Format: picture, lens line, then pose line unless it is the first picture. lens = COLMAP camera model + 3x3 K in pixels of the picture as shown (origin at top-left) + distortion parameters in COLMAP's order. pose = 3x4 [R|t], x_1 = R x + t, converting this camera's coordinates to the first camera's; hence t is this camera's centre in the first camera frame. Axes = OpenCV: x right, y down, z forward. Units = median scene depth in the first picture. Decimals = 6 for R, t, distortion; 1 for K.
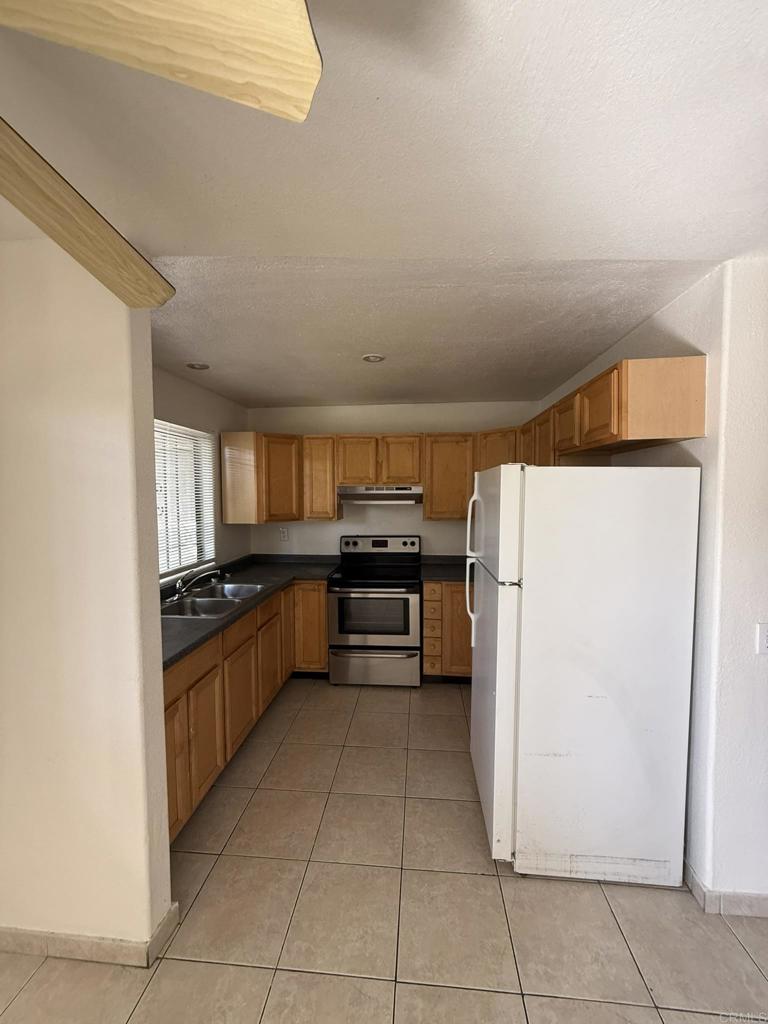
lens RADIAL K [[407.4, 0, 383.7], [0, 407.4, 509.7], [0, 0, 1]] dist [-0.002138, -0.000547]
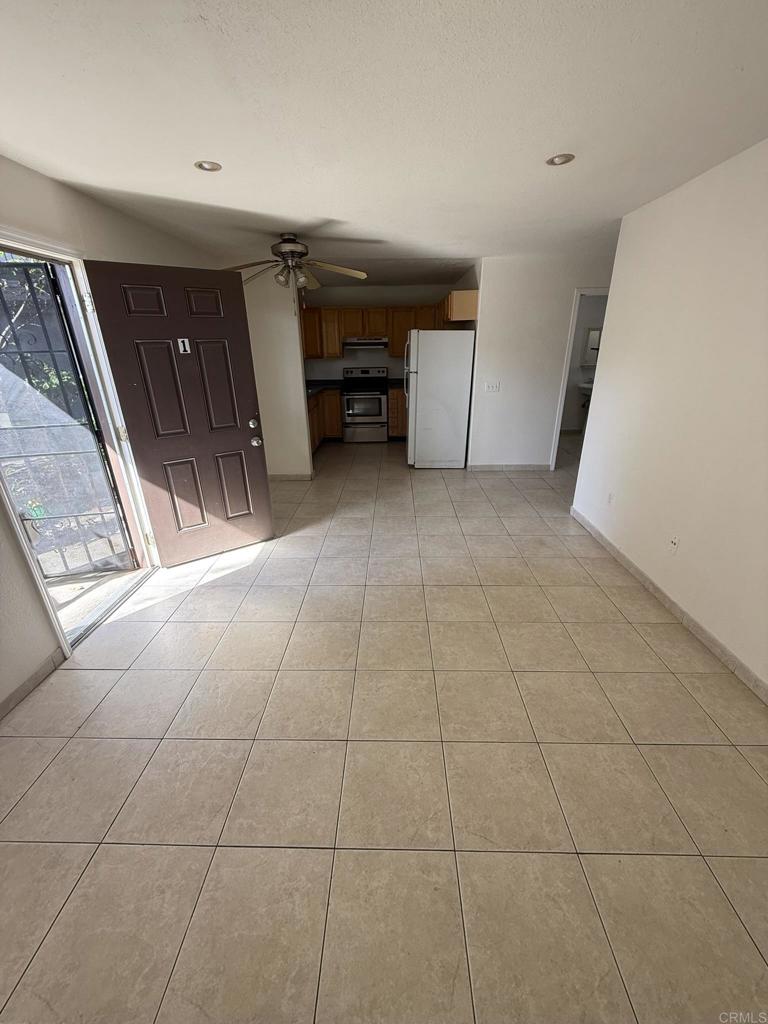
lens RADIAL K [[407.4, 0, 383.7], [0, 407.4, 509.7], [0, 0, 1]] dist [-0.002138, -0.000547]
pose [[0.997834, -0.032099, 0.057417, -0.056159], [0.010958, 0.941777, 0.336060, 0.056539], [-0.064862, -0.334703, 0.940089, -1.010391]]
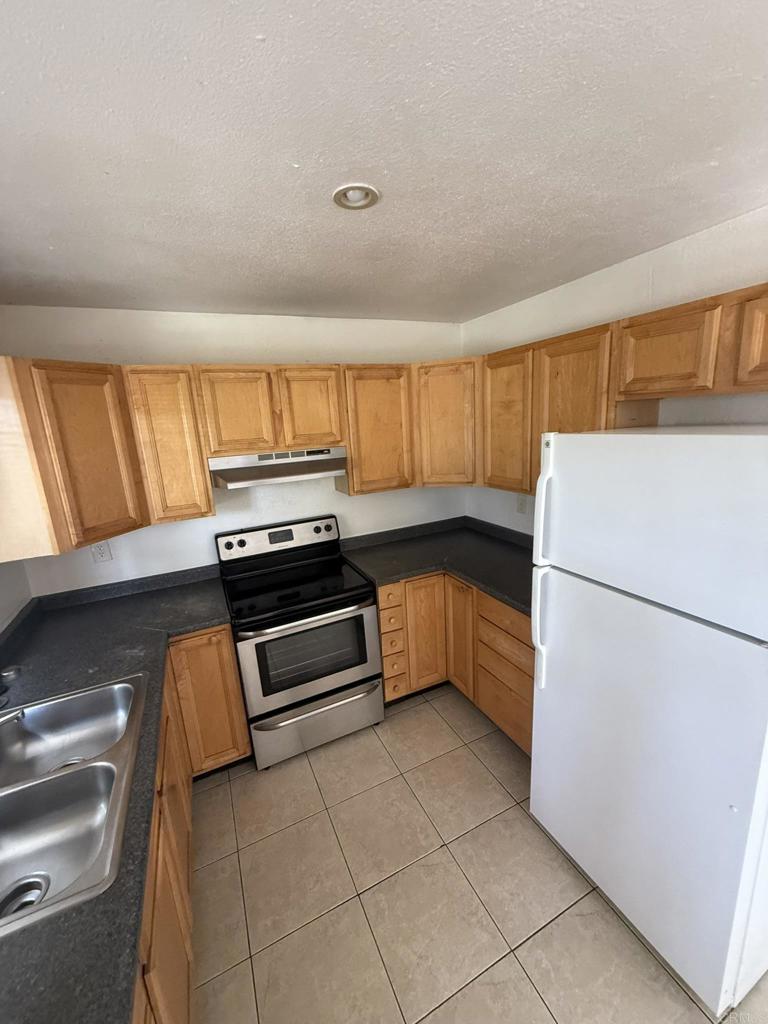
lens RADIAL K [[407.4, 0, 383.7], [0, 407.4, 509.7], [0, 0, 1]] dist [-0.002138, -0.000547]
pose [[0.860991, -0.159225, 0.483054, -0.195182], [0.081988, 0.980764, 0.177147, -0.069106], [-0.501968, -0.112917, 0.857483, 0.379133]]
